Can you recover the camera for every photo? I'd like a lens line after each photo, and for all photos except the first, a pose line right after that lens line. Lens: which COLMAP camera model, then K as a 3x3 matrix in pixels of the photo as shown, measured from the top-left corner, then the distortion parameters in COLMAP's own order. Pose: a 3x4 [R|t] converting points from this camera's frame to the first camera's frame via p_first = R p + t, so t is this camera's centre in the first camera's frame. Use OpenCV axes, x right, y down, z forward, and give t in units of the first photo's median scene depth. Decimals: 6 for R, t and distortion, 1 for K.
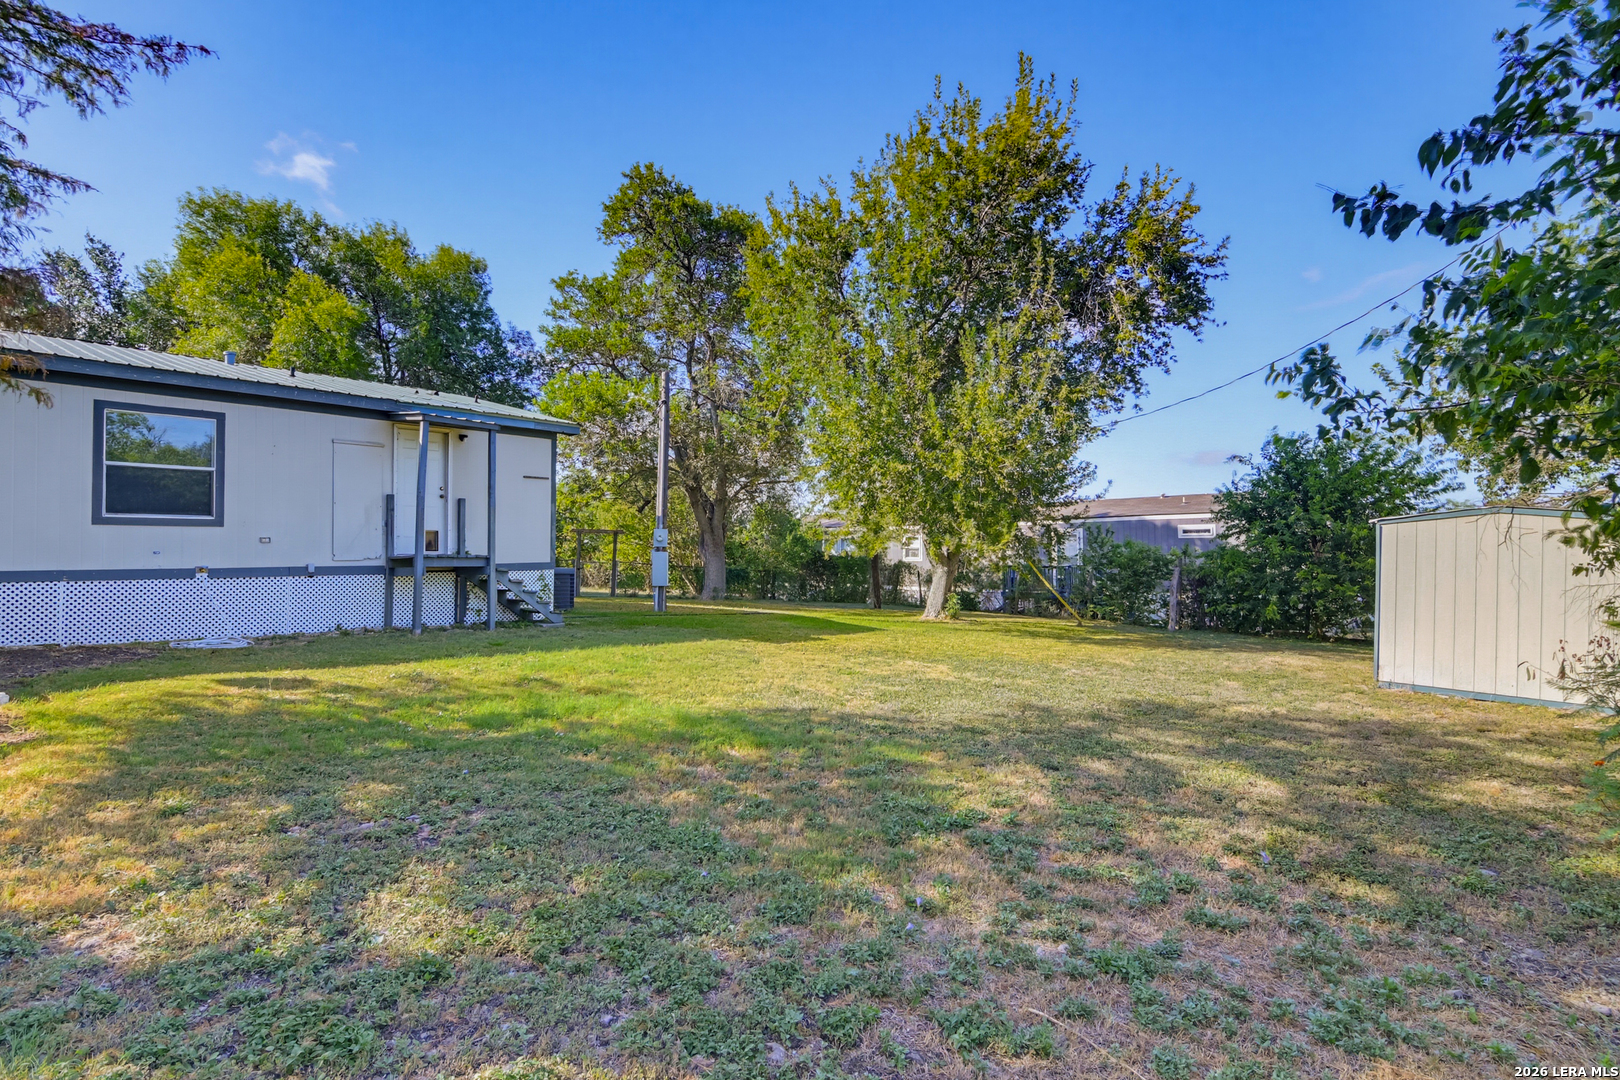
lens RADIAL K [[803.8, 0, 810.0], [0, 803.8, 540.0], [0, 0, 1]] dist [0.027057, 0.000031]
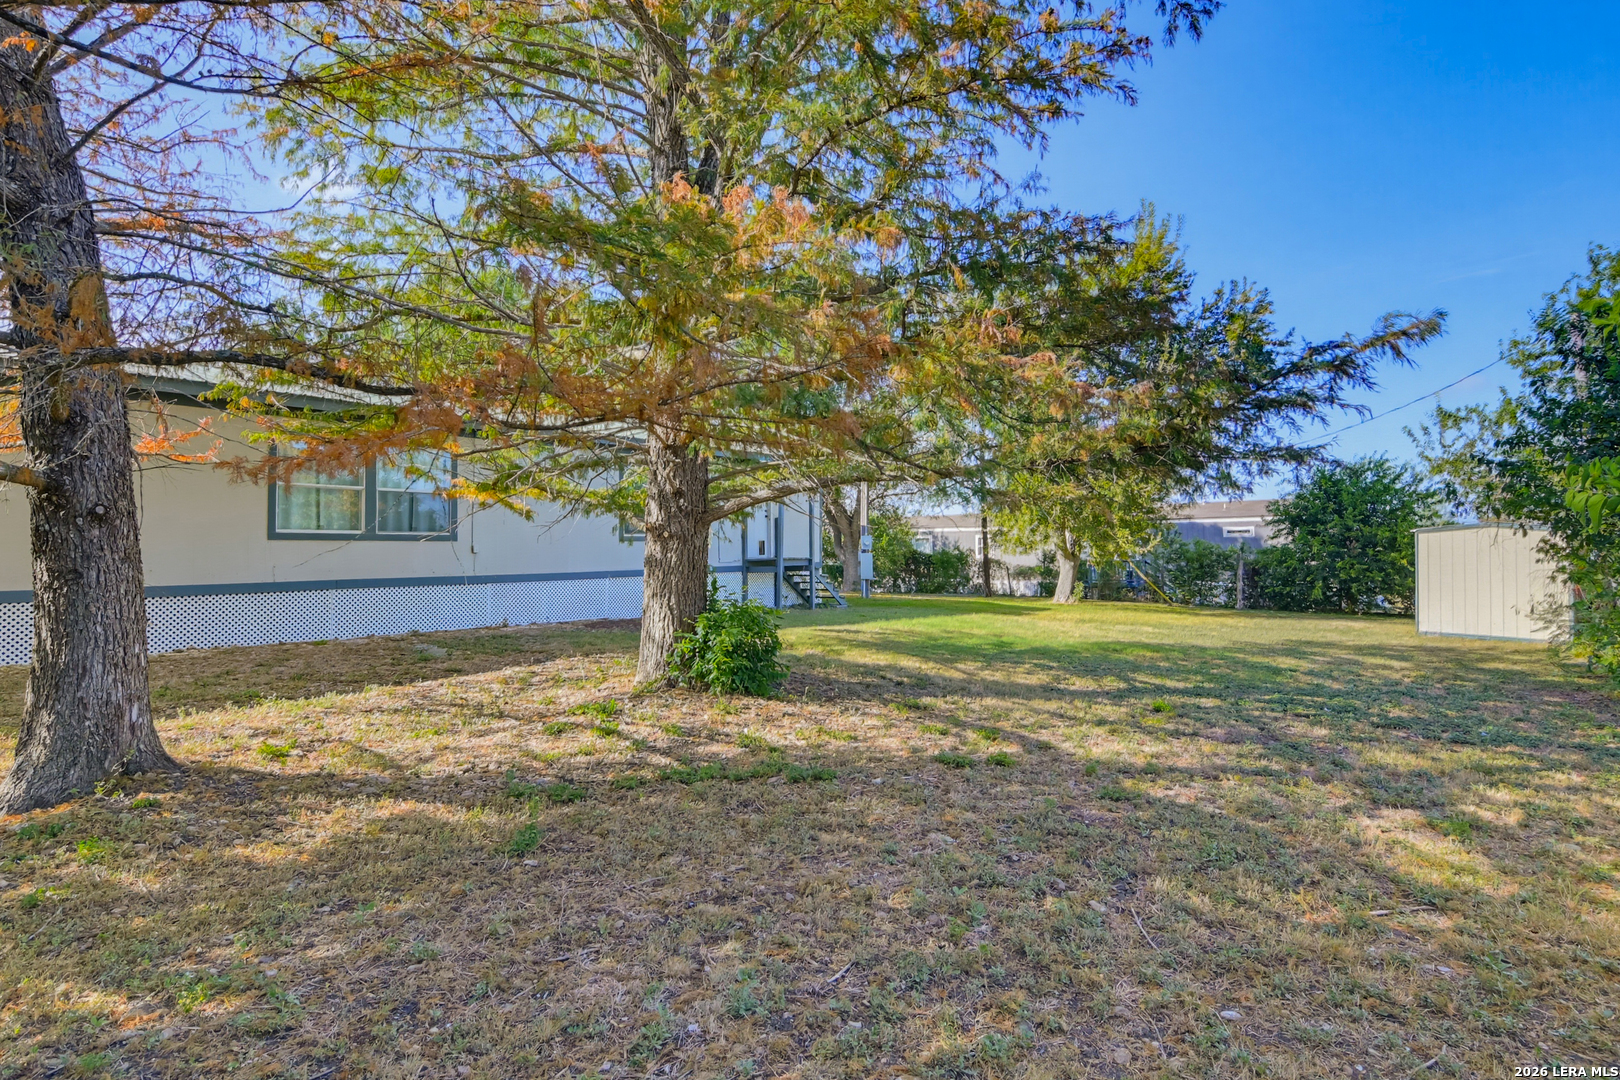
lens RADIAL K [[787.2, 0, 817.2], [0, 787.2, 526.1], [0, 0, 1]] dist [0.000556, -0.001110]
pose [[0.999833, -0.009223, 0.015799, -0.286234], [0.009447, 0.999854, -0.014205, -0.012568], [-0.015666, 0.014352, 0.999774, -0.298654]]
